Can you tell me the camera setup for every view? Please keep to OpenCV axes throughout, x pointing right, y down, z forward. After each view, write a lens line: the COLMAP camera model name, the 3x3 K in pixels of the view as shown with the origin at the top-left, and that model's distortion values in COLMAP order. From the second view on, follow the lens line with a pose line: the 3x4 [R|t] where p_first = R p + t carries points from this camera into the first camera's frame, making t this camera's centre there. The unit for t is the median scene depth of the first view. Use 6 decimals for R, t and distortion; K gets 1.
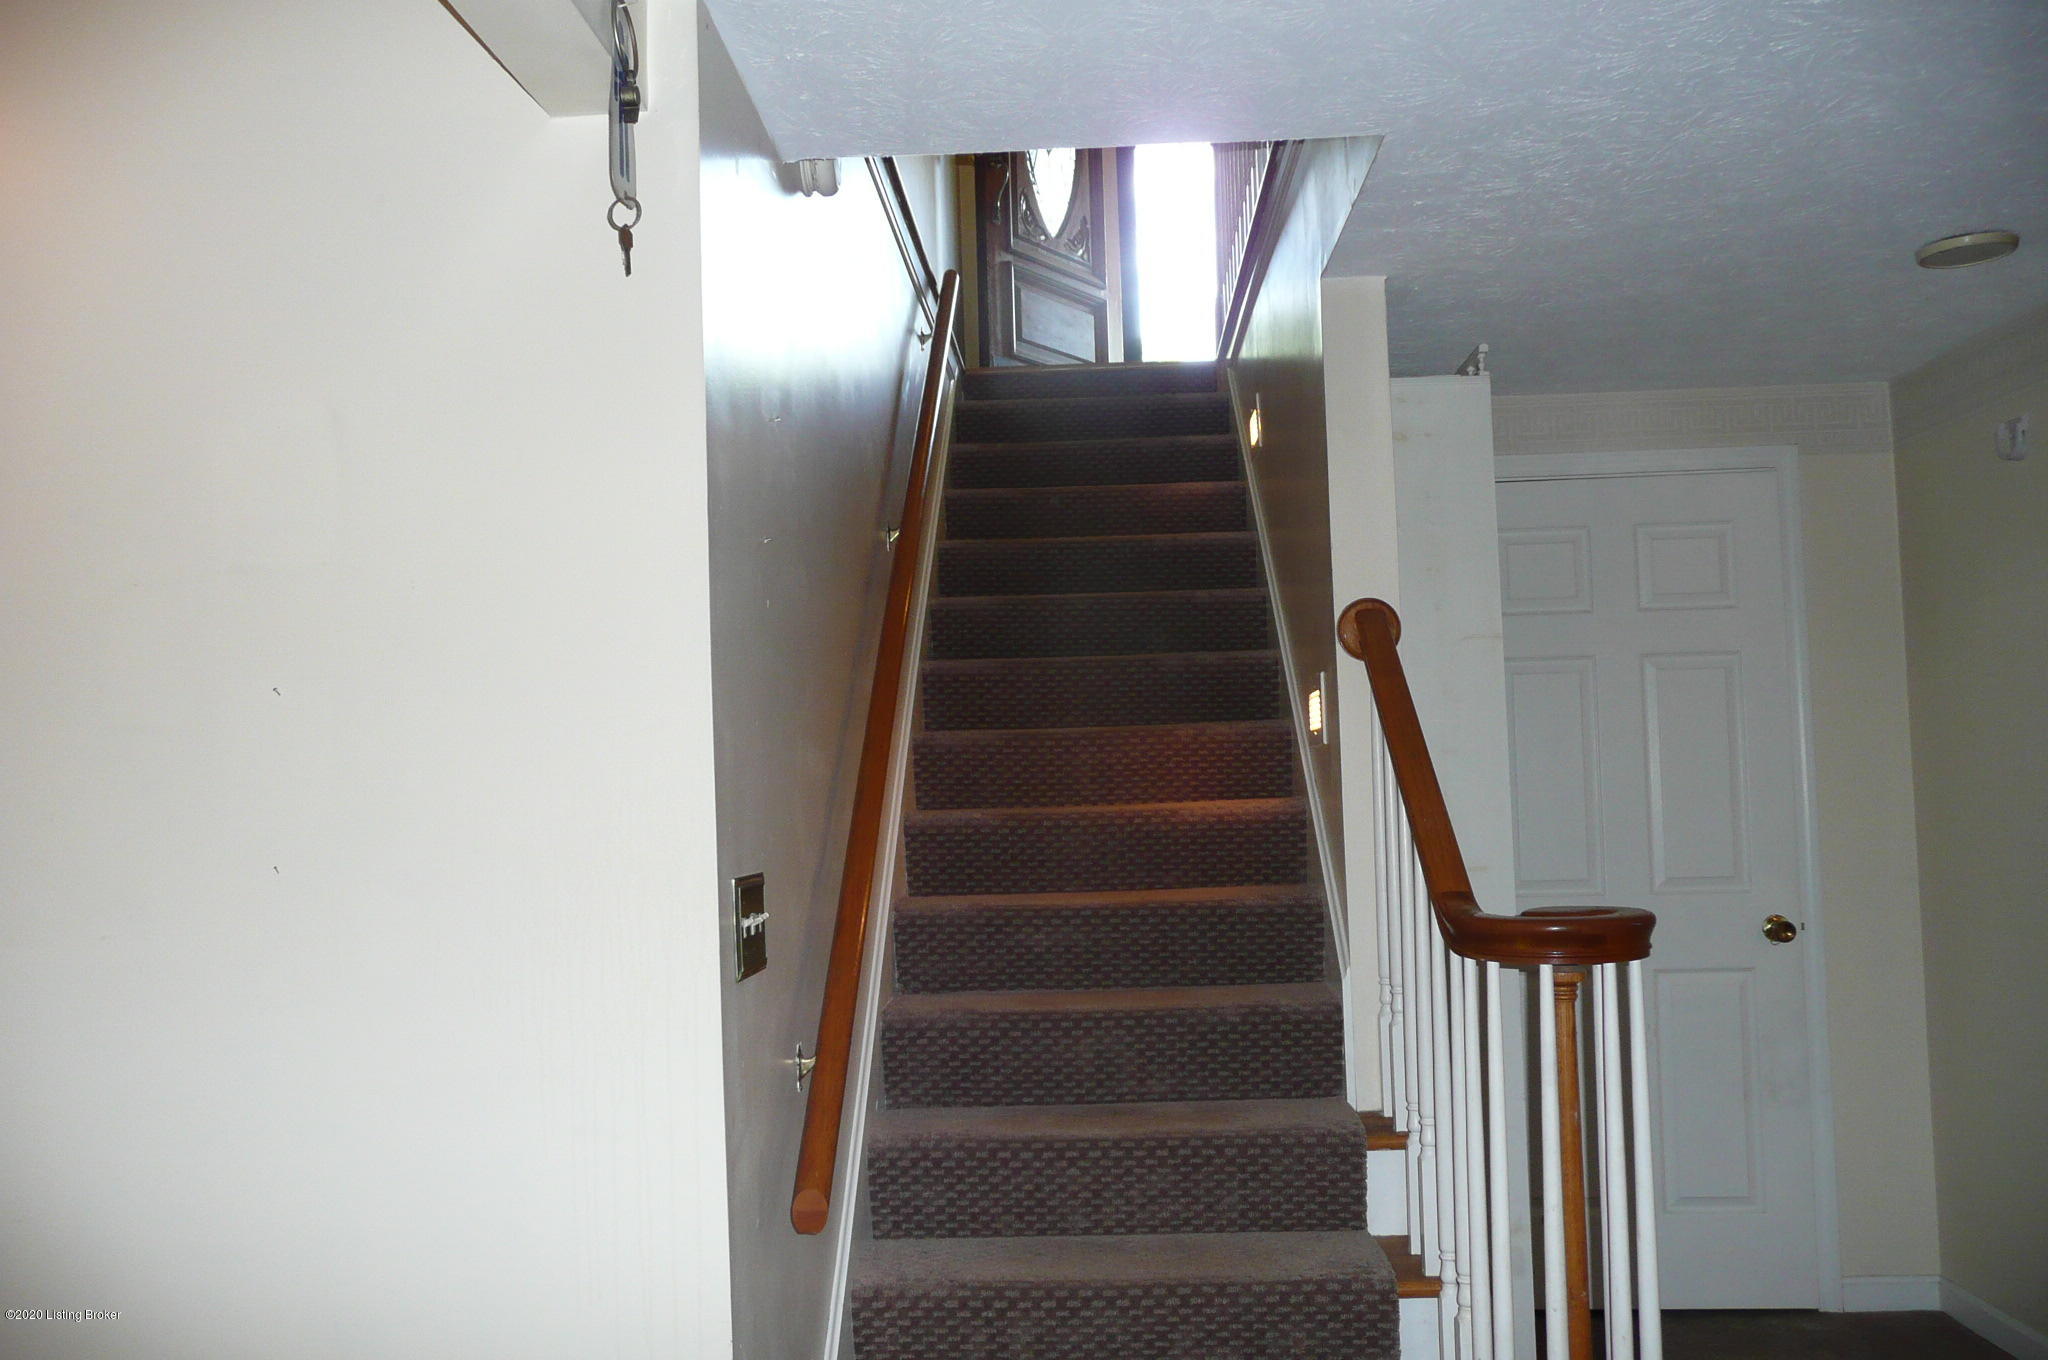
lens RADIAL K [[1671.1, 0, 1010.4], [0, 1671.1, 708.1], [0, 0, 1]] dist [-0.011197, -0.001430]
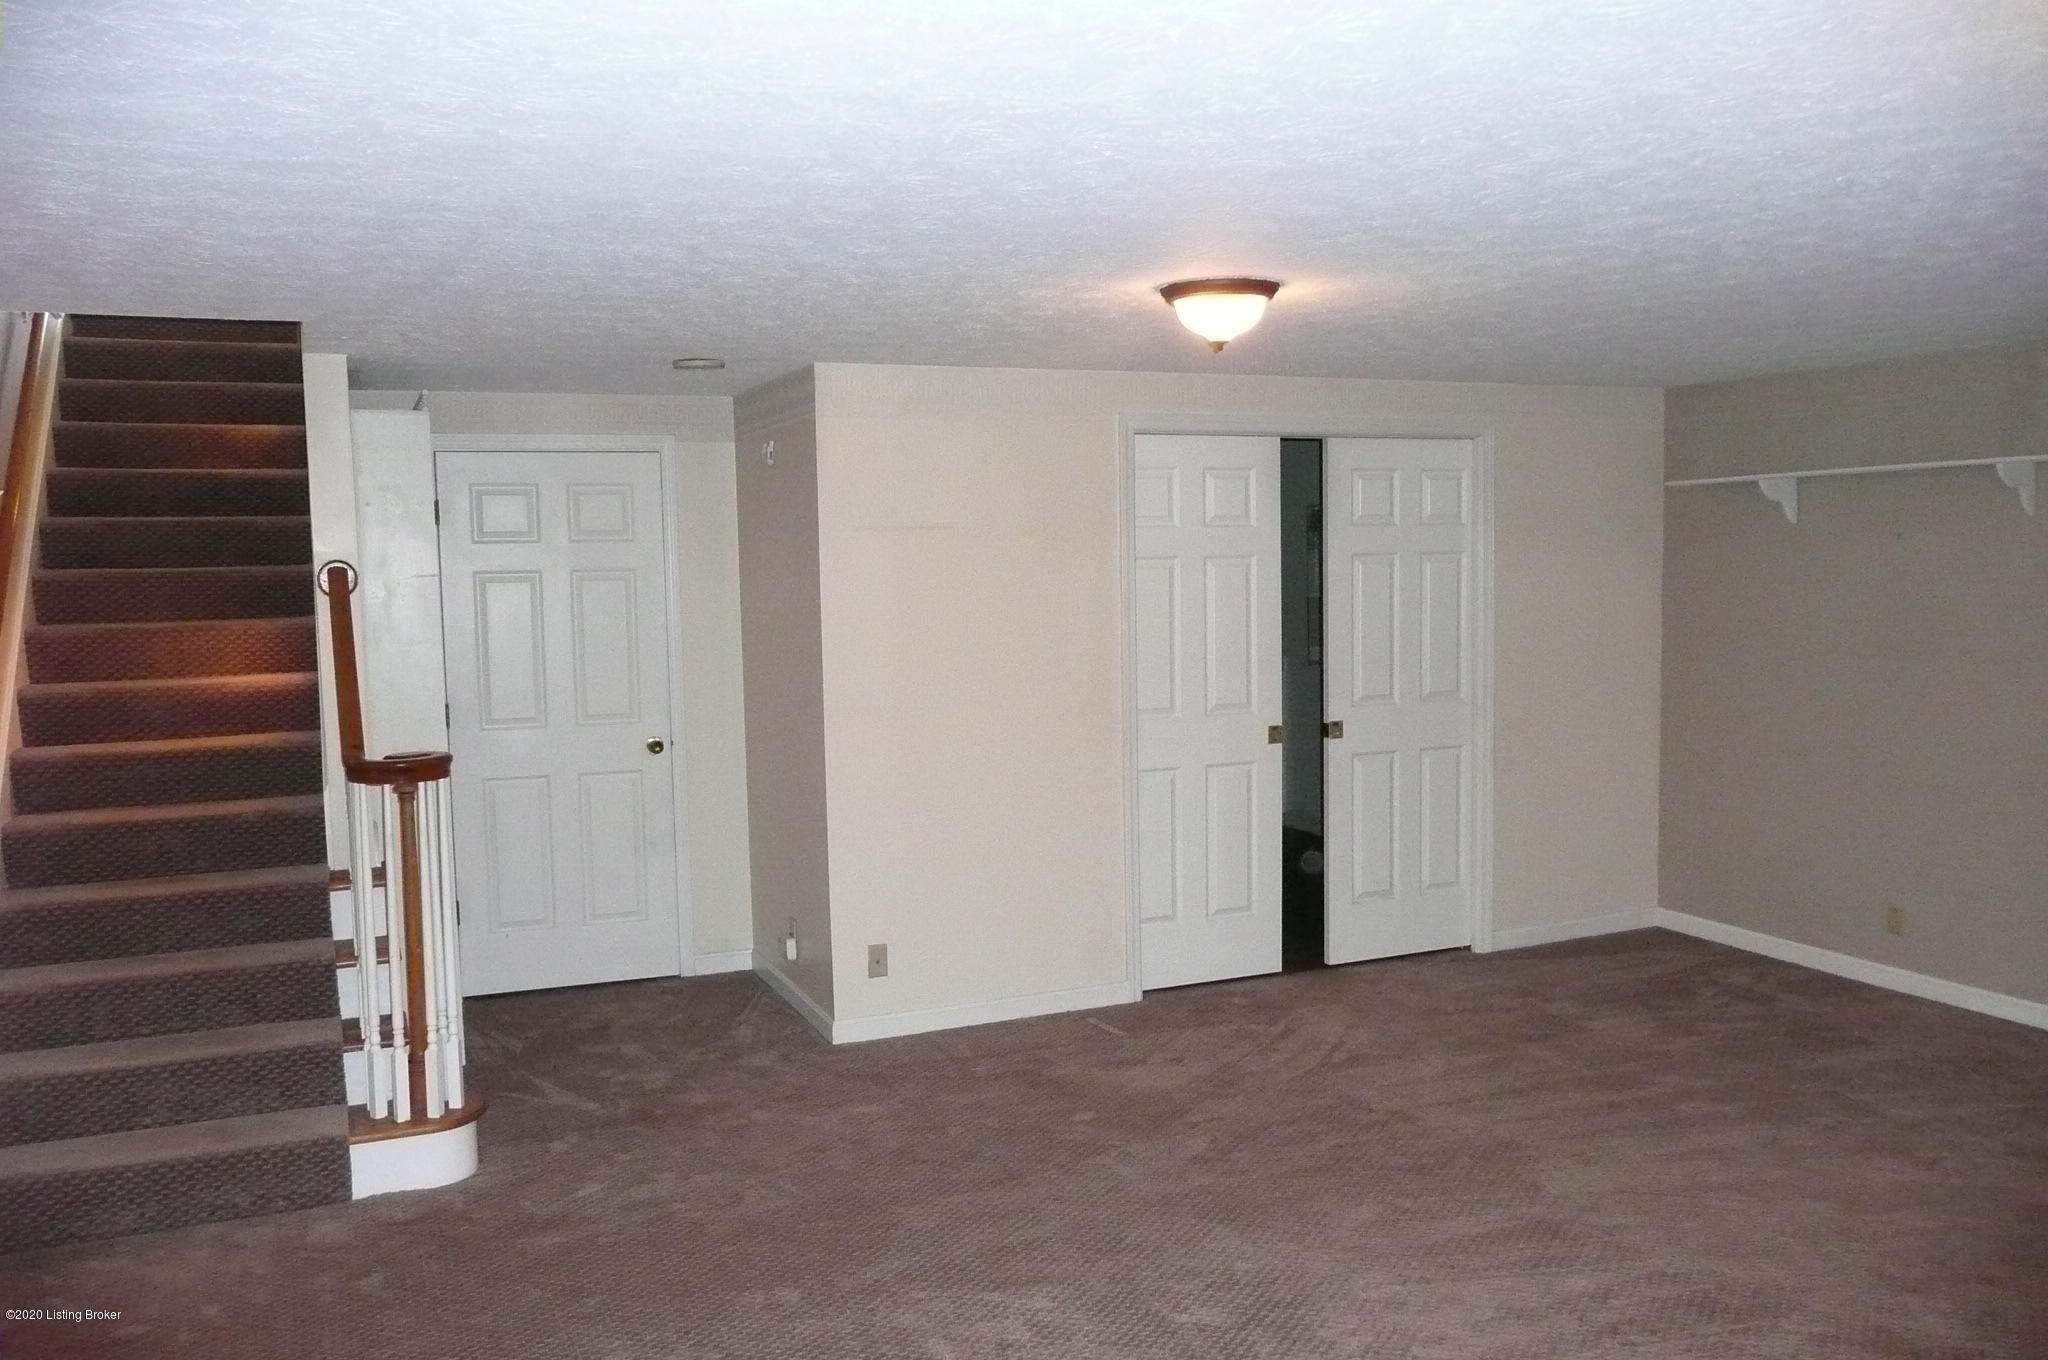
lens RADIAL K [[1671.1, 0, 1010.4], [0, 1671.1, 708.1], [0, 0, 1]] dist [-0.011197, -0.001430]
pose [[0.900001, -0.026916, 0.435056, 0.101087], [-0.027282, 0.992656, 0.117852, -0.139559], [-0.435033, -0.117936, 0.892658, -0.794396]]
